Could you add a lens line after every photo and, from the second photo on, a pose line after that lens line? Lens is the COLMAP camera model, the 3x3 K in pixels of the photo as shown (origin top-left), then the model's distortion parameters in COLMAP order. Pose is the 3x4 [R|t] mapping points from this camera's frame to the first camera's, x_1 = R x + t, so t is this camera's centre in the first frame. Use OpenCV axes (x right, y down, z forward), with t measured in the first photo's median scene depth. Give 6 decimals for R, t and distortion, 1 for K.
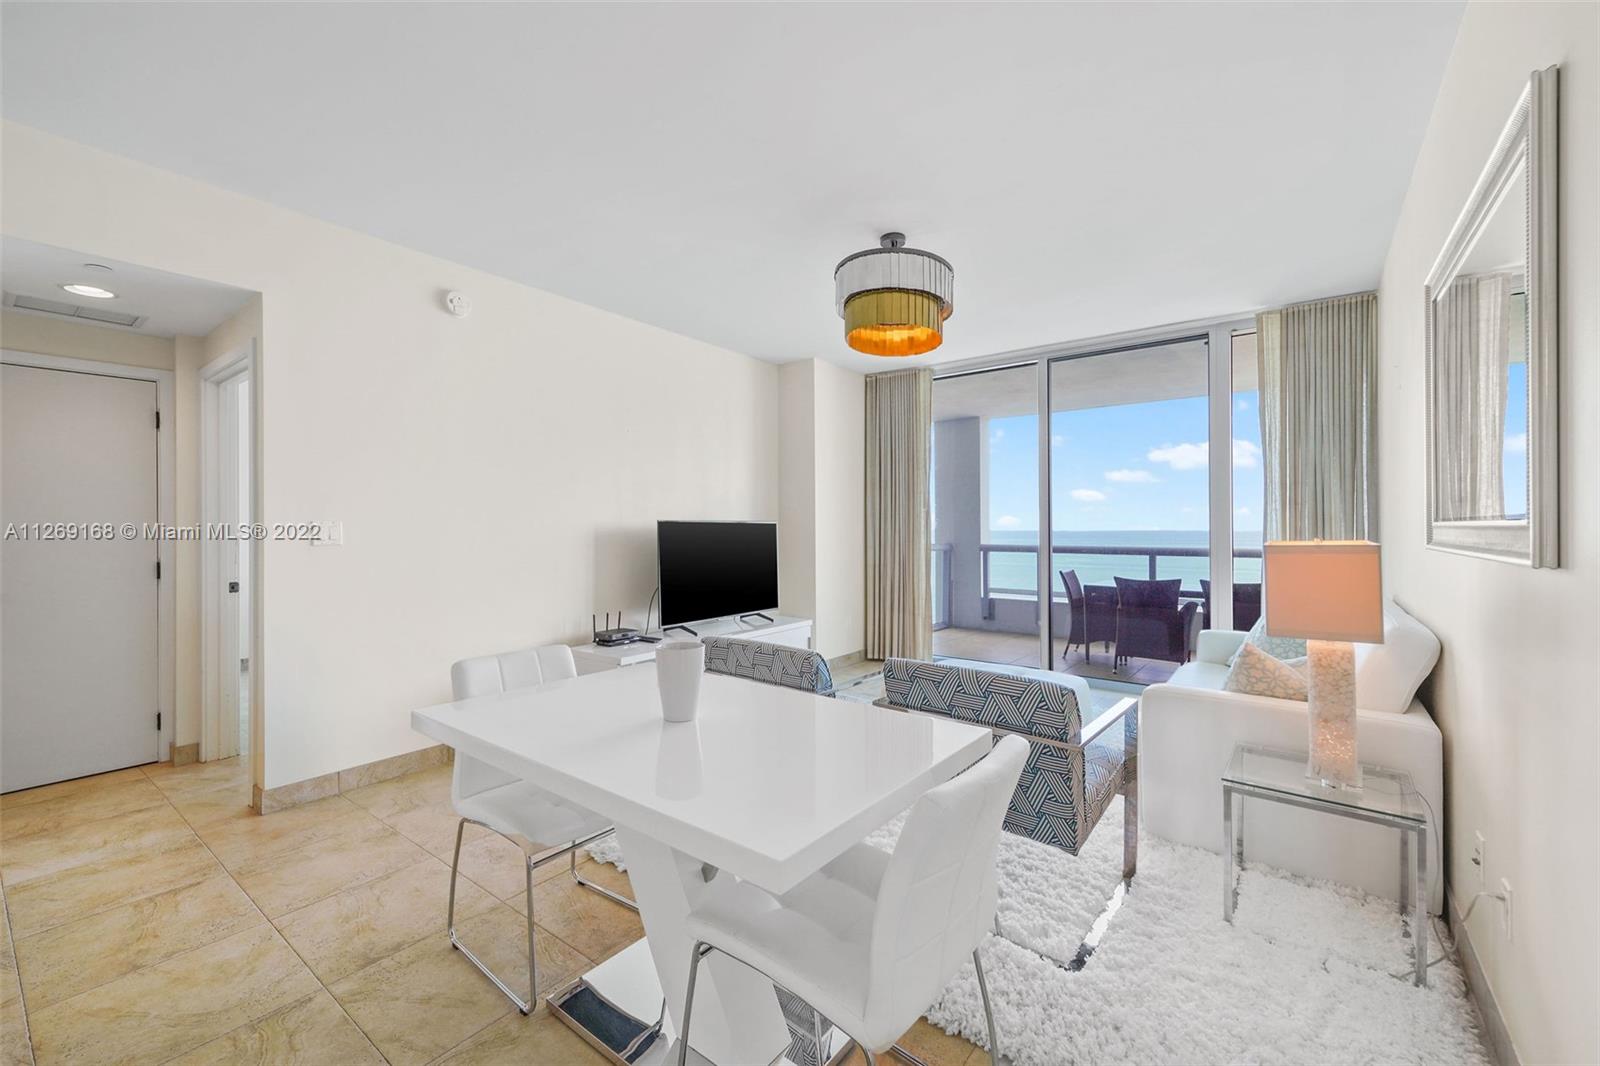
lens RADIAL K [[653.9, 0, 796.2], [0, 653.9, 522.9], [0, 0, 1]] dist [0.022313, -0.007016]
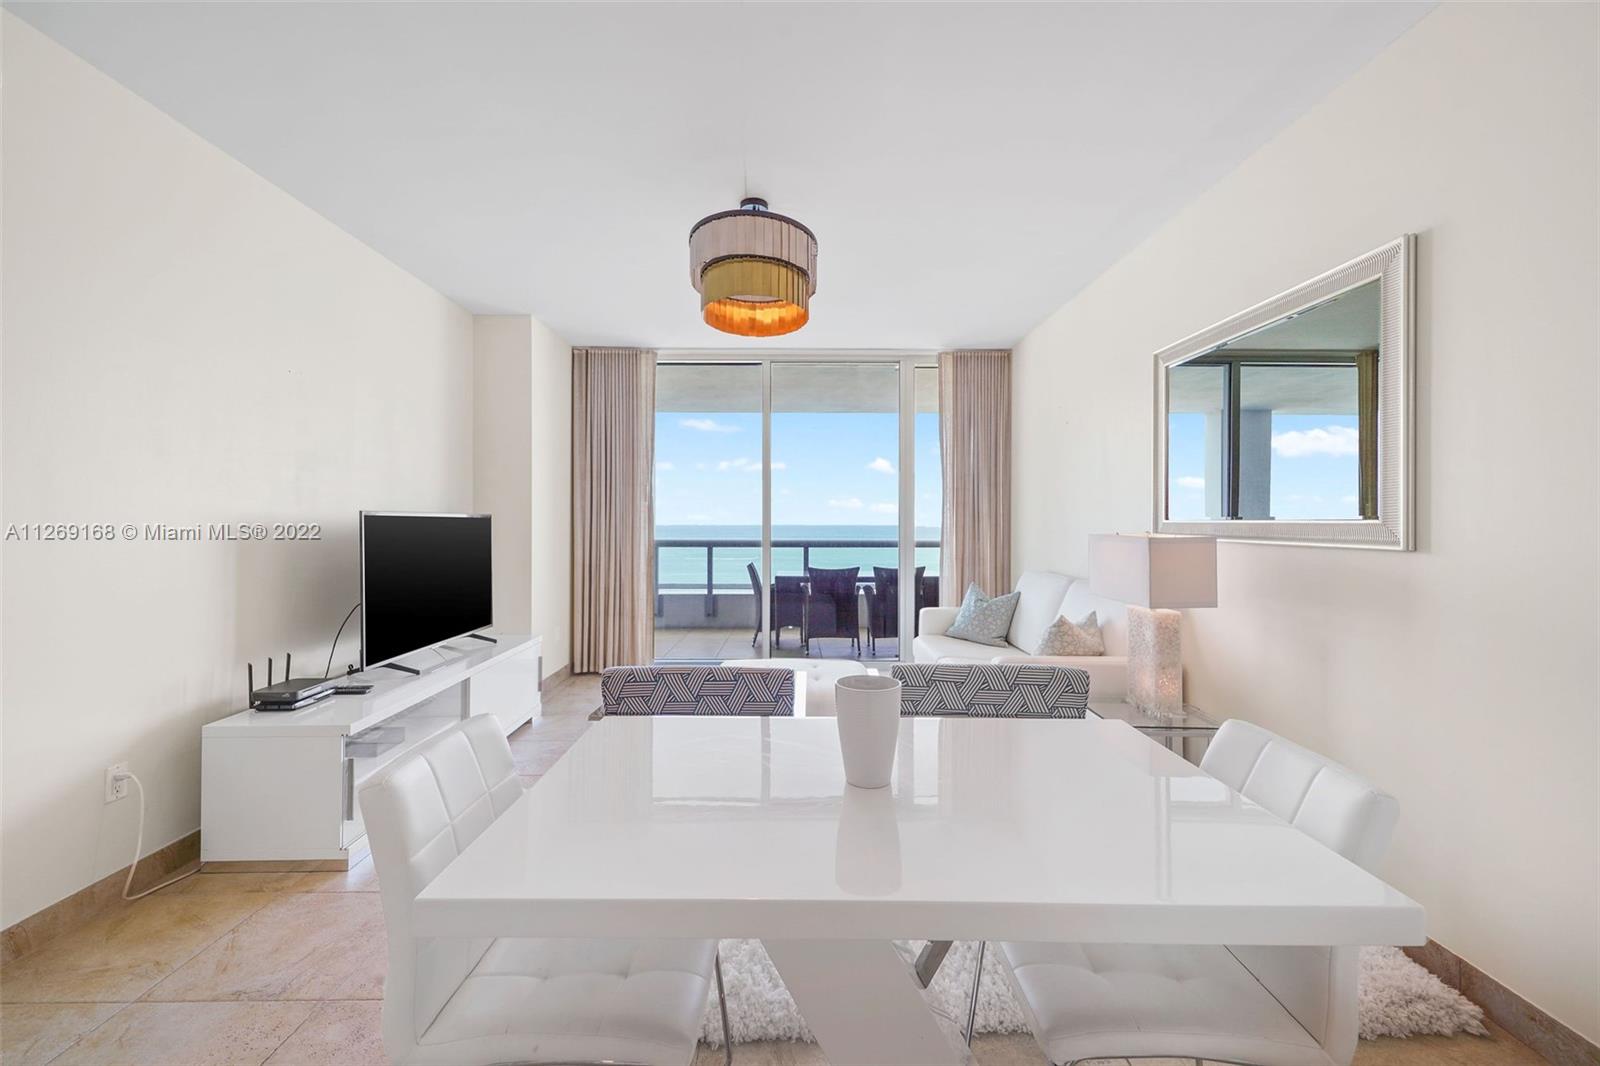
lens RADIAL K [[653.9, 0, 804.1], [0, 653.9, 525.2], [0, 0, 1]] dist [0.022313, -0.007016]
pose [[0.785948, -0.000415, 0.618293, -0.248734], [-0.006878, 0.999932, 0.009415, 0.000463], [-0.618255, -0.011652, 0.785891, 0.166455]]
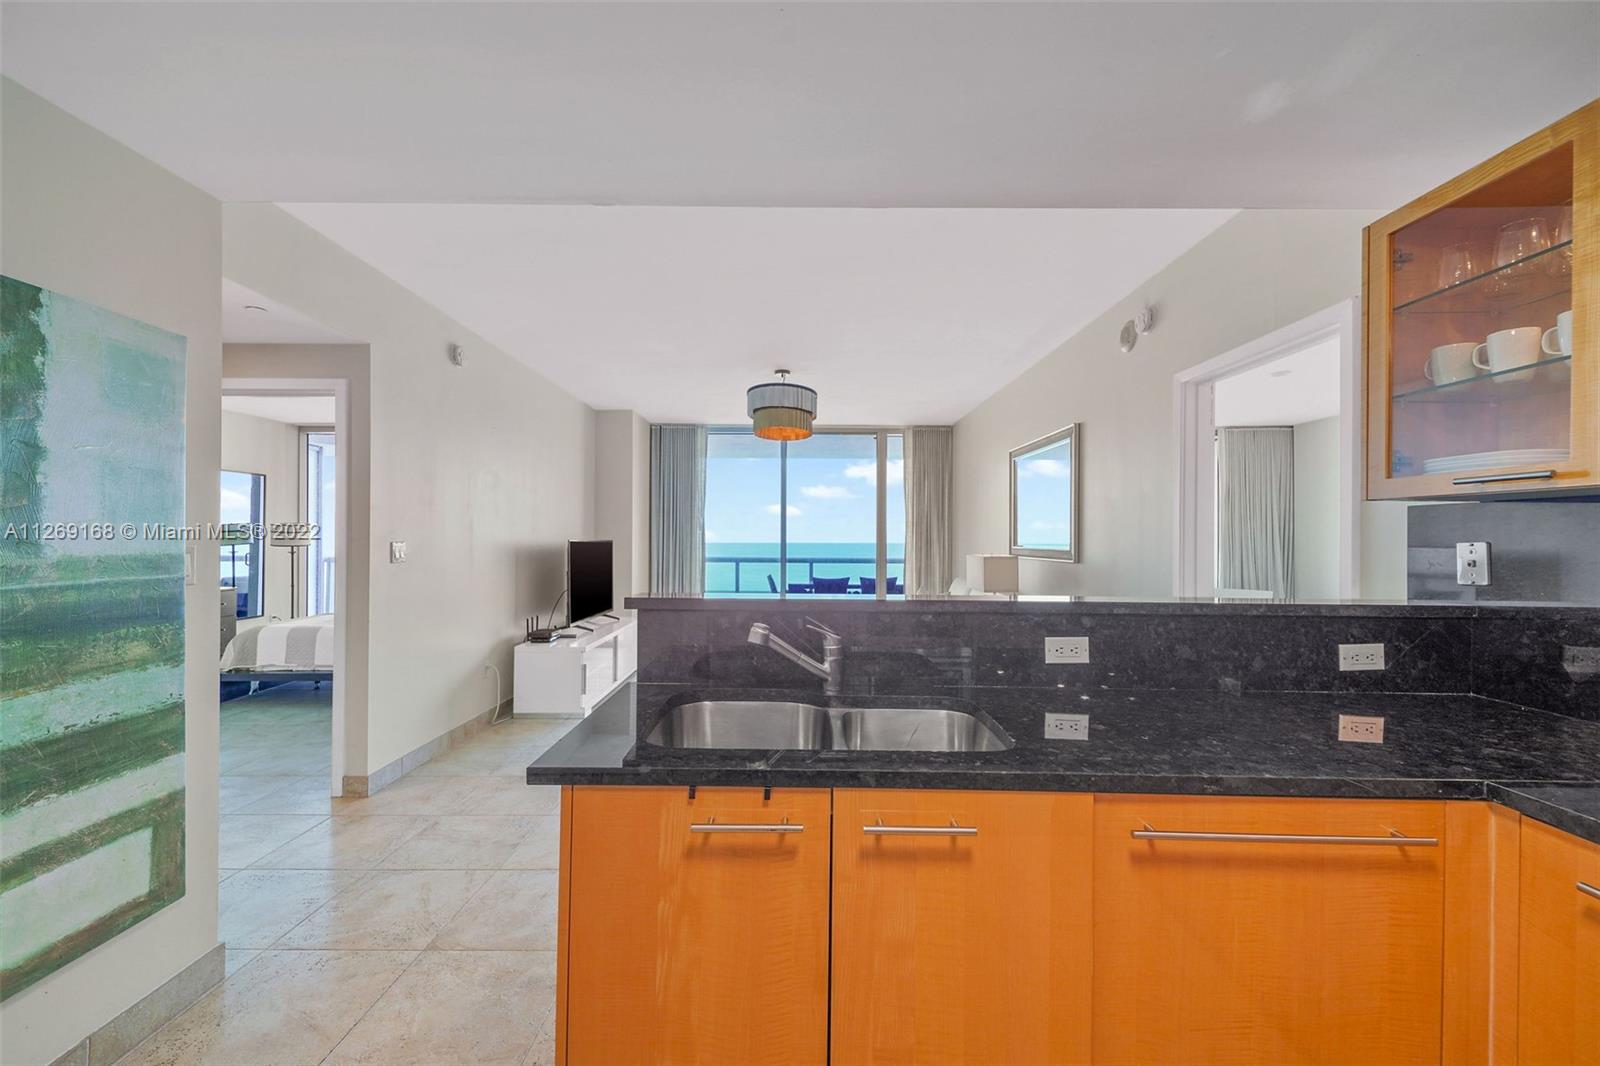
lens RADIAL K [[653.9, 0, 803.1], [0, 653.9, 541.0], [0, 0, 1]] dist [0.022313, -0.007016]
pose [[0.792391, 0.005125, 0.609992, -0.563654], [-0.011407, 0.999914, 0.006416, -0.014995], [-0.609907, -0.012042, 0.792382, -0.235651]]
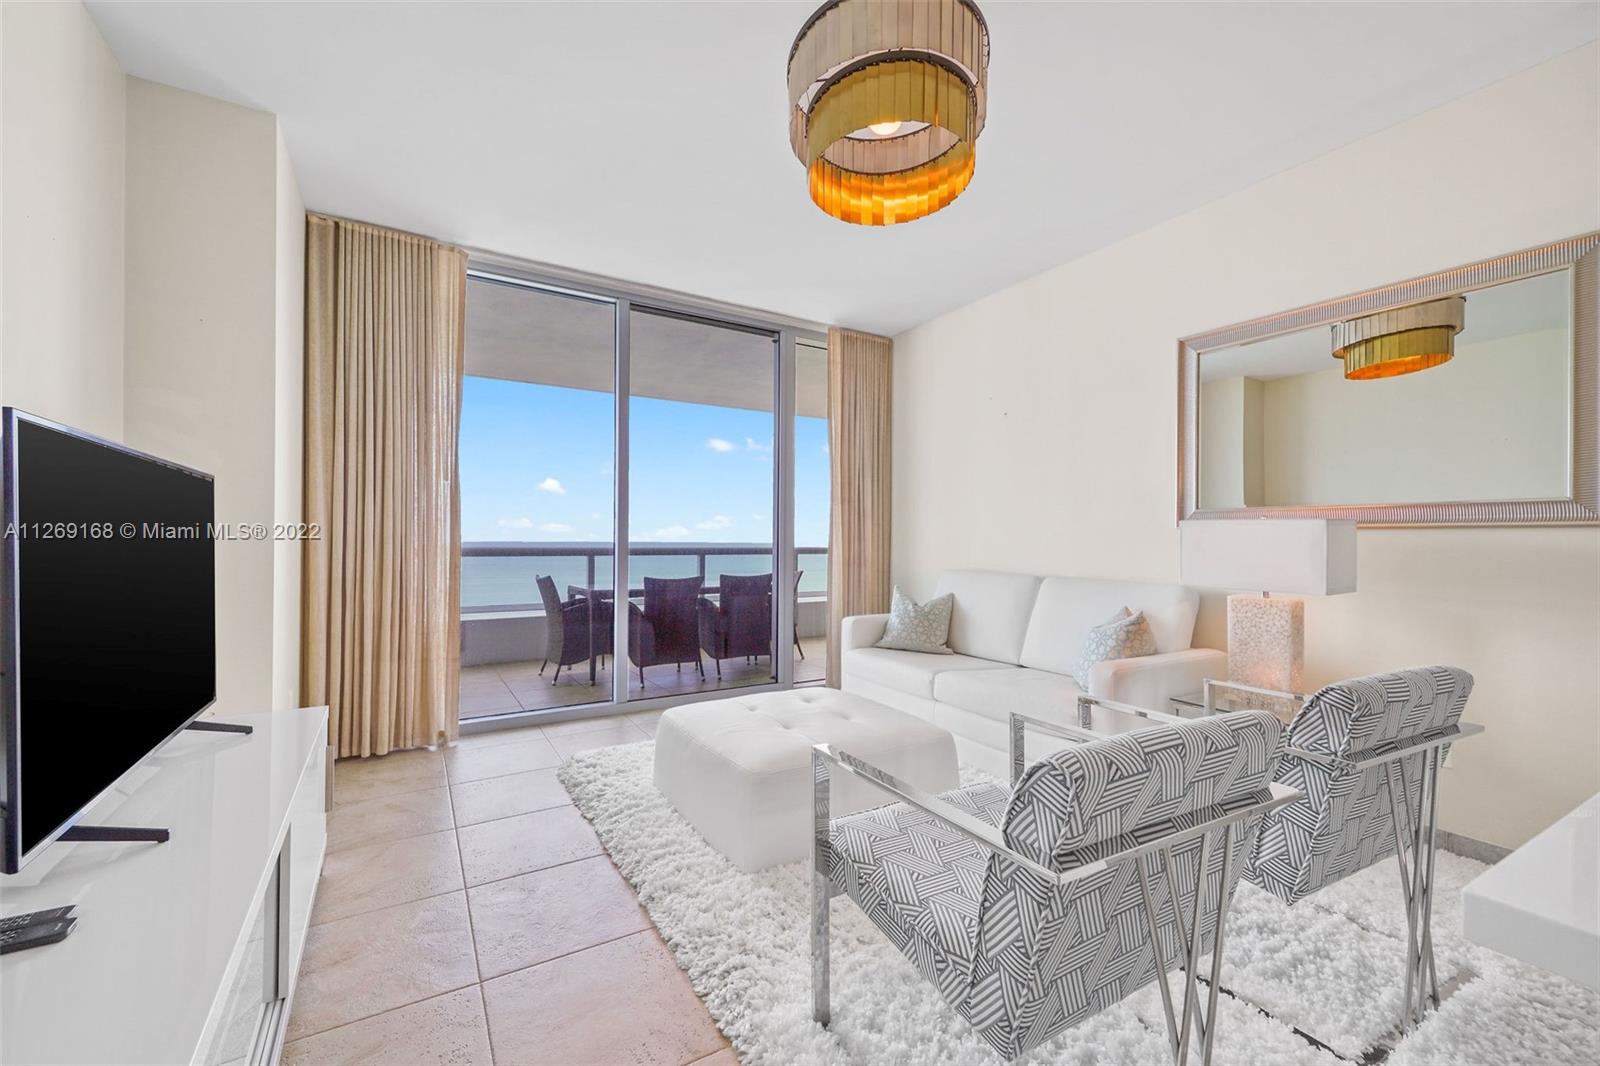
lens RADIAL K [[653.9, 0, 810.7], [0, 653.9, 535.3], [0, 0, 1]] dist [0.022313, -0.007016]
pose [[0.358317, 0.008740, 0.933559, -0.304652], [-0.014179, 0.999892, -0.003919, 0.032228], [-0.933492, -0.011832, 0.358402, 0.585570]]
